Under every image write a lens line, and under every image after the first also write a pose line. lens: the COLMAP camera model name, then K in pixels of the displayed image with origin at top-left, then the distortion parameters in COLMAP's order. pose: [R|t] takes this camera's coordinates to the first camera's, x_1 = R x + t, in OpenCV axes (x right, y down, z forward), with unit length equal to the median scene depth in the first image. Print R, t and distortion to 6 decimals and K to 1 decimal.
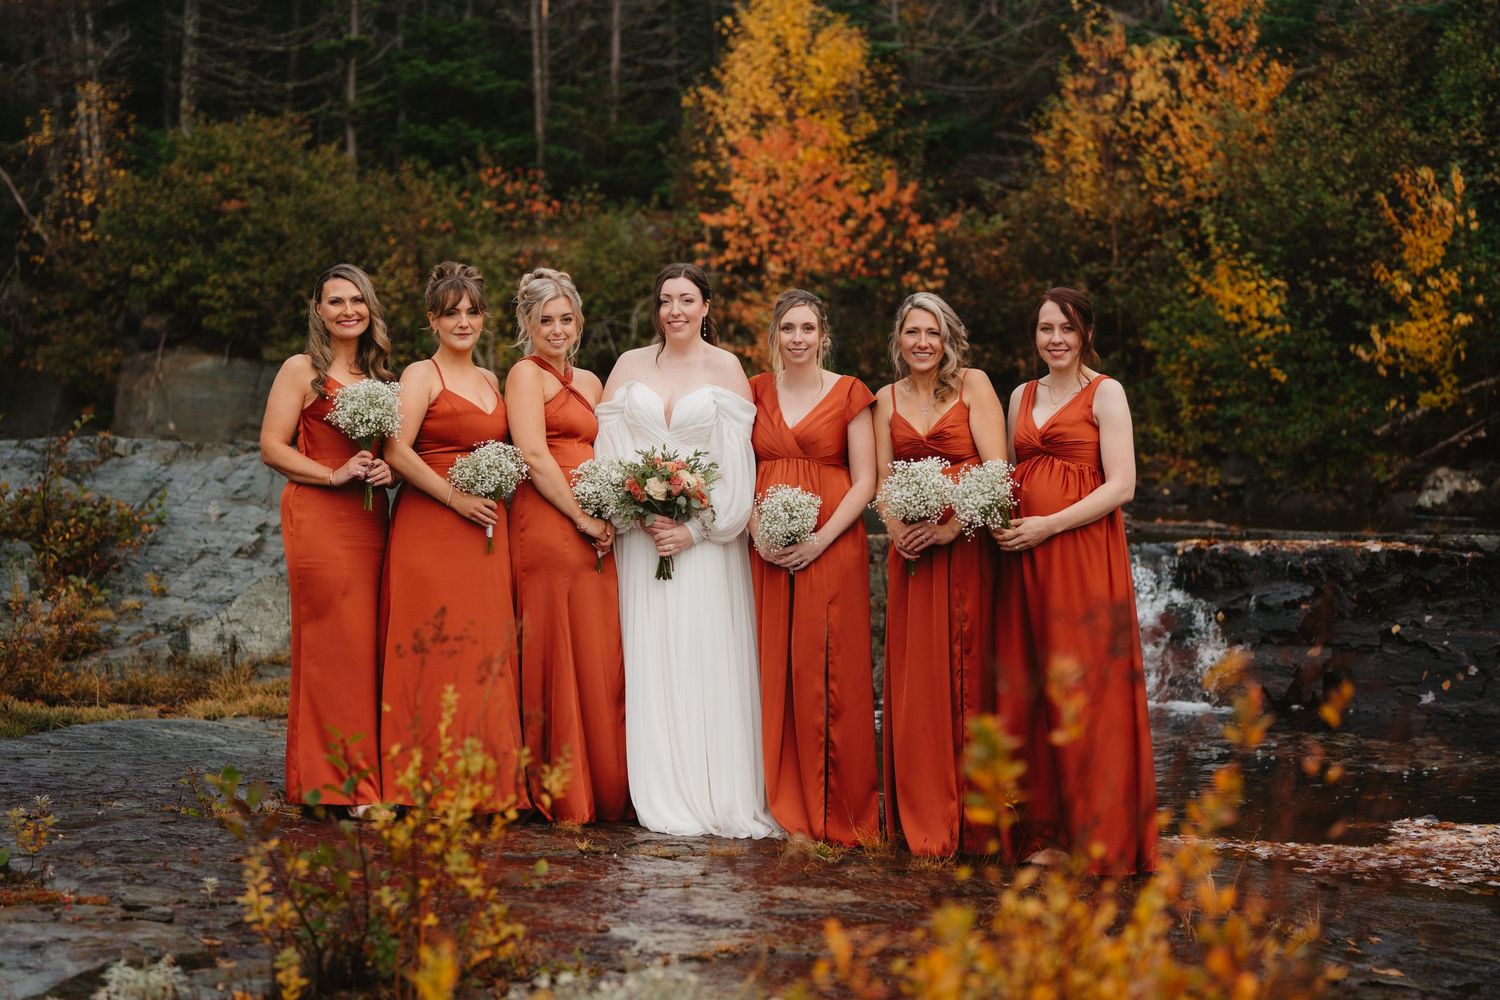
lens RADIAL K [[2237.9, 0, 757.0], [0, 2237.9, 500.4], [0, 0, 1]] dist [0.015642, 0.021355]
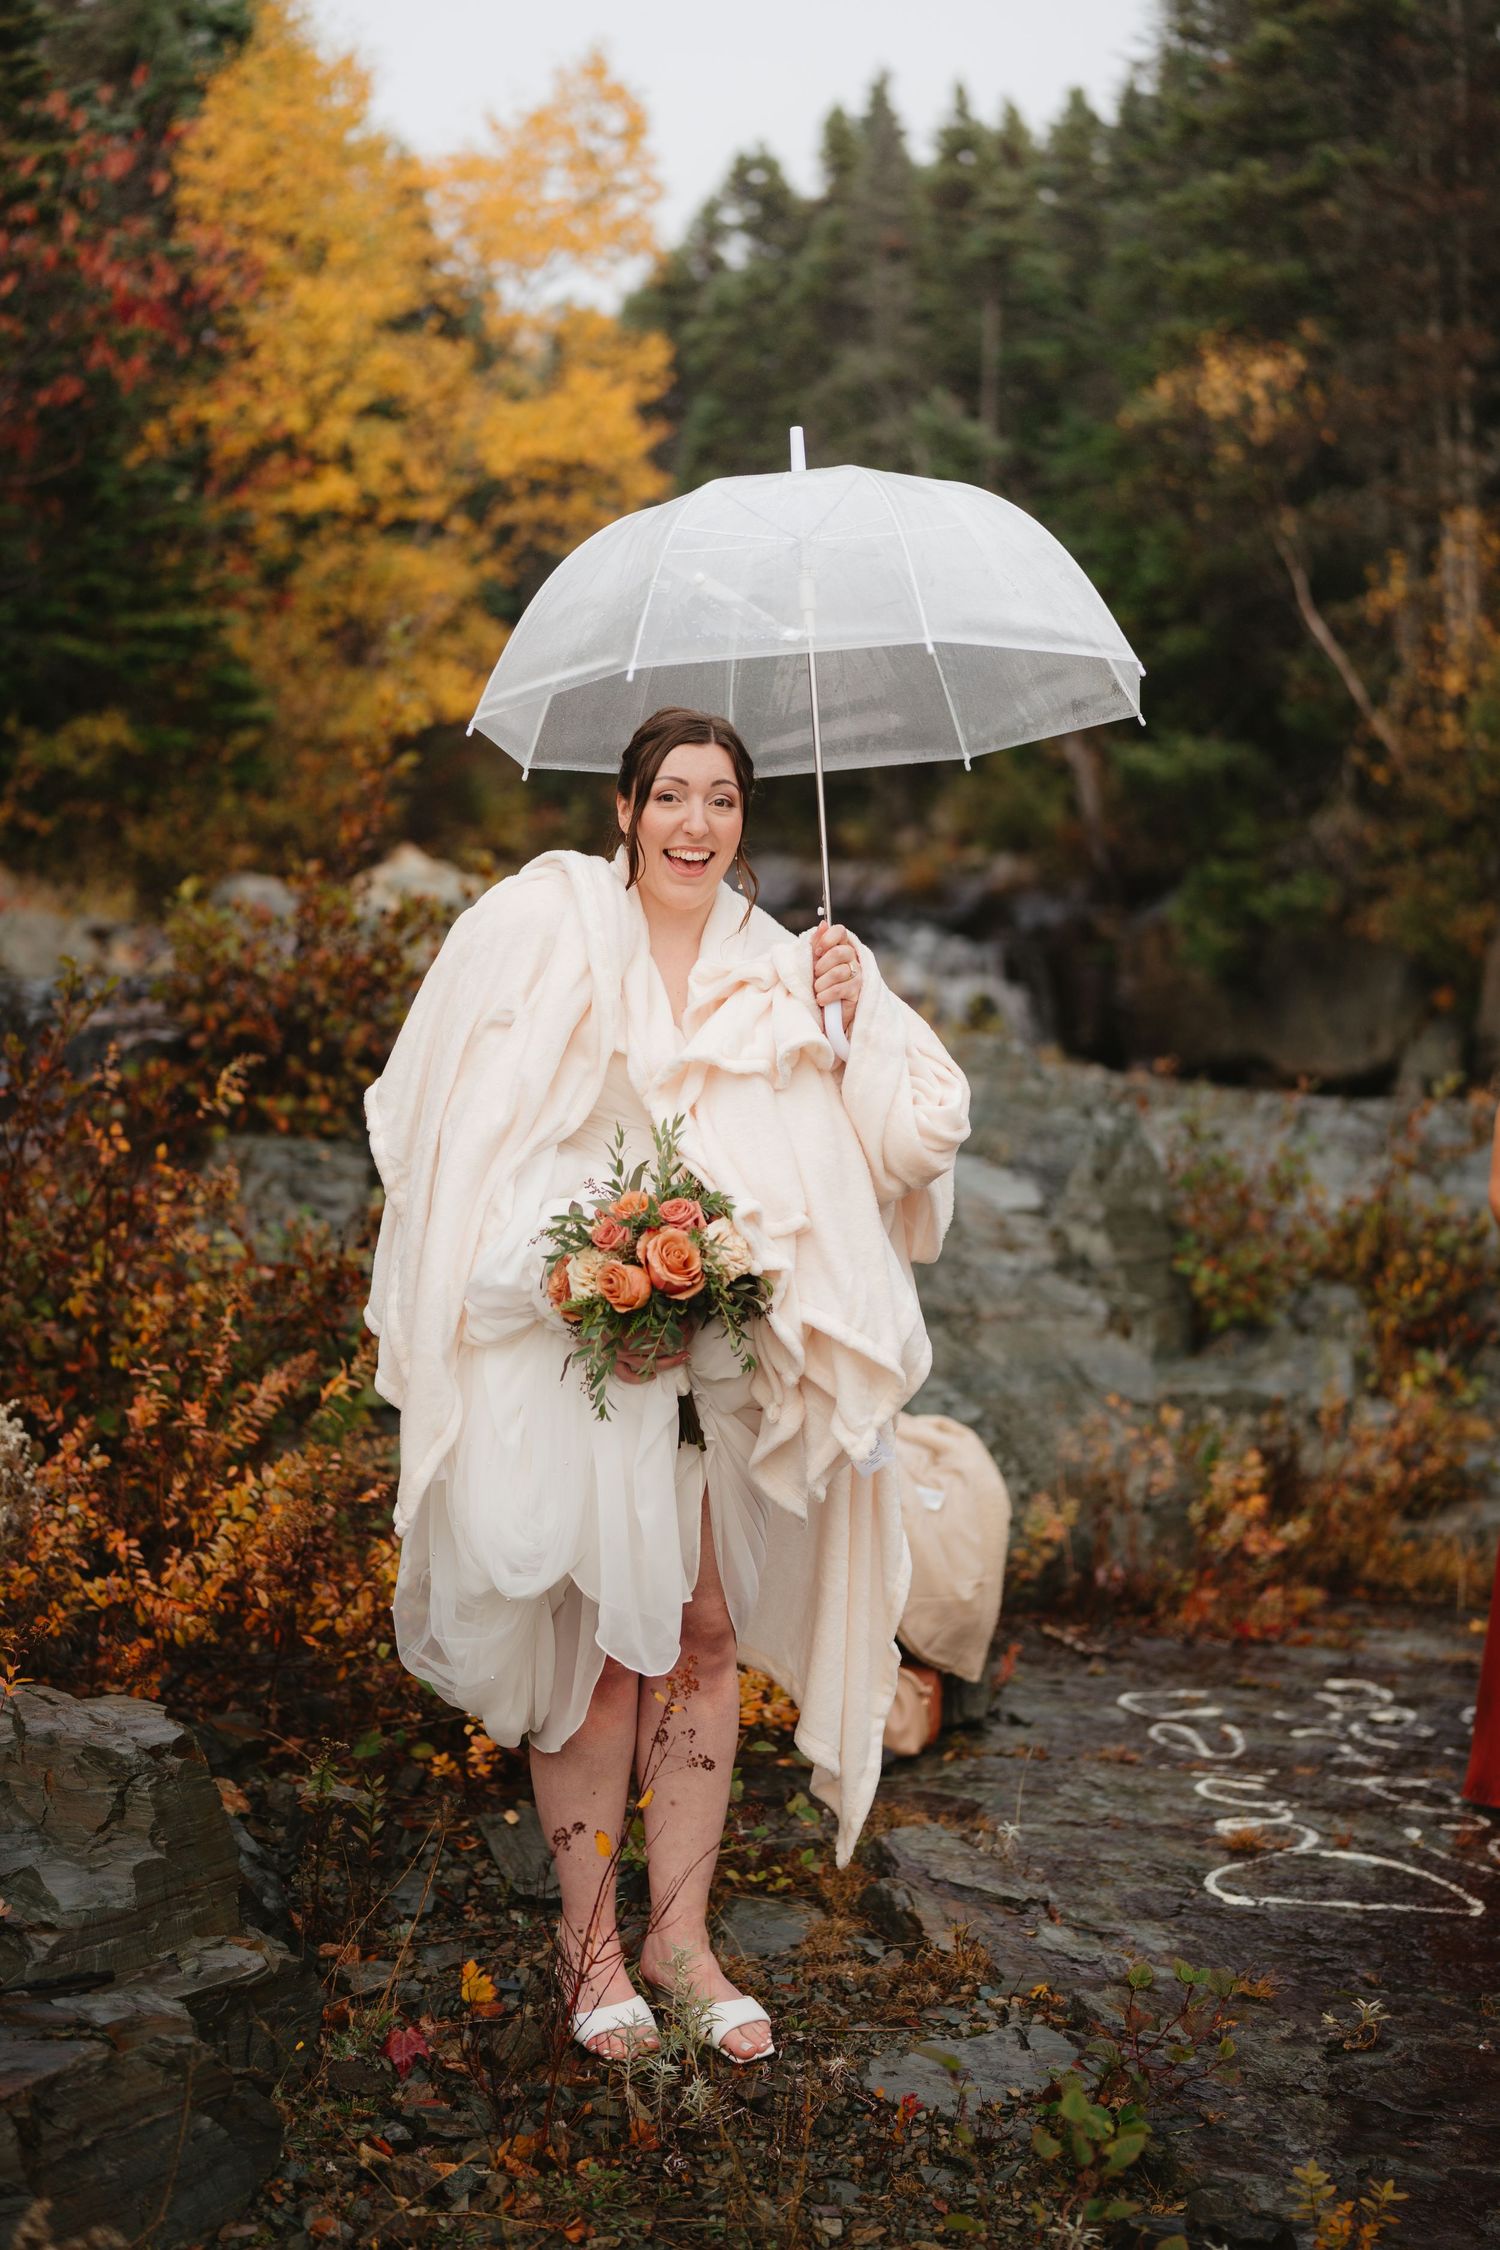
lens RADIAL K [[3101.9, 0, 744.6], [0, 3101.9, 1128.1], [0, 0, 1]] dist [-0.009562, -0.003736]
pose [[0.873572, 0.037395, -0.485257, -0.031019], [-0.029447, 0.999278, 0.023994, -0.018873], [0.485804, -0.006671, 0.874043, 0.091481]]
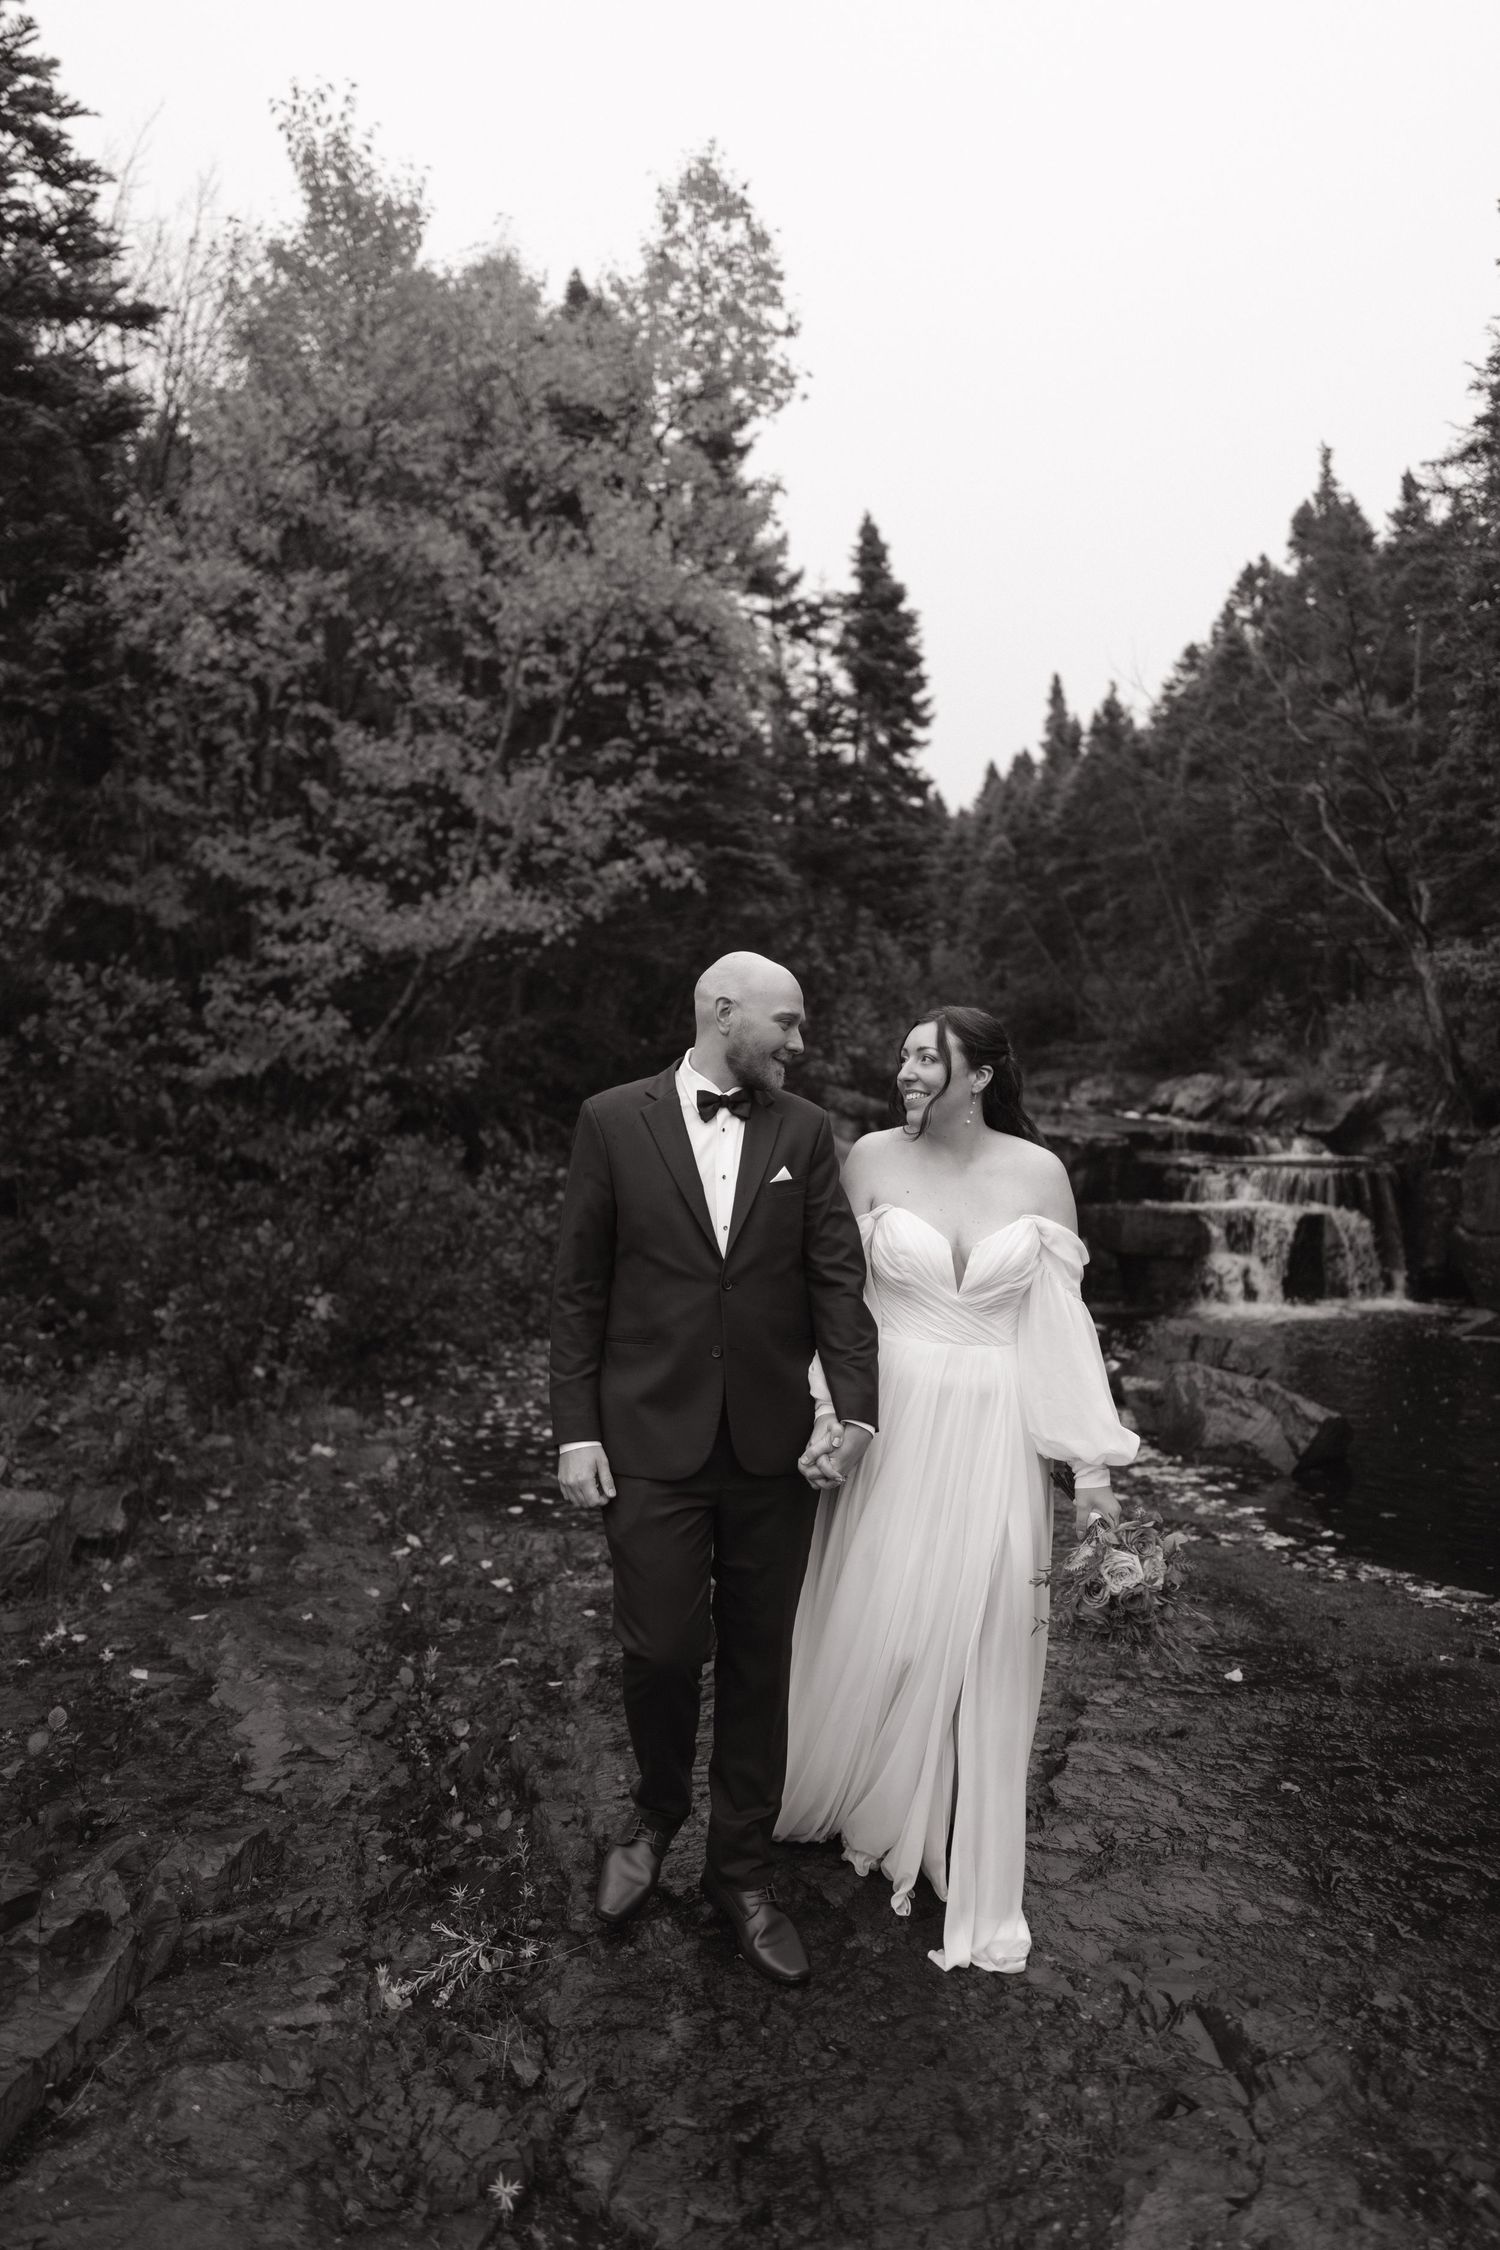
lens RADIAL K [[1487.8, 0, 754.9], [0, 1487.8, 1140.7], [0, 0, 1]] dist [-0.000183, 0.000431]
pose [[0.609805, 0.024507, -0.792172, -0.224890], [-0.036112, 0.999343, 0.003117, -0.069198], [0.791728, 0.026707, 0.610290, 0.694136]]
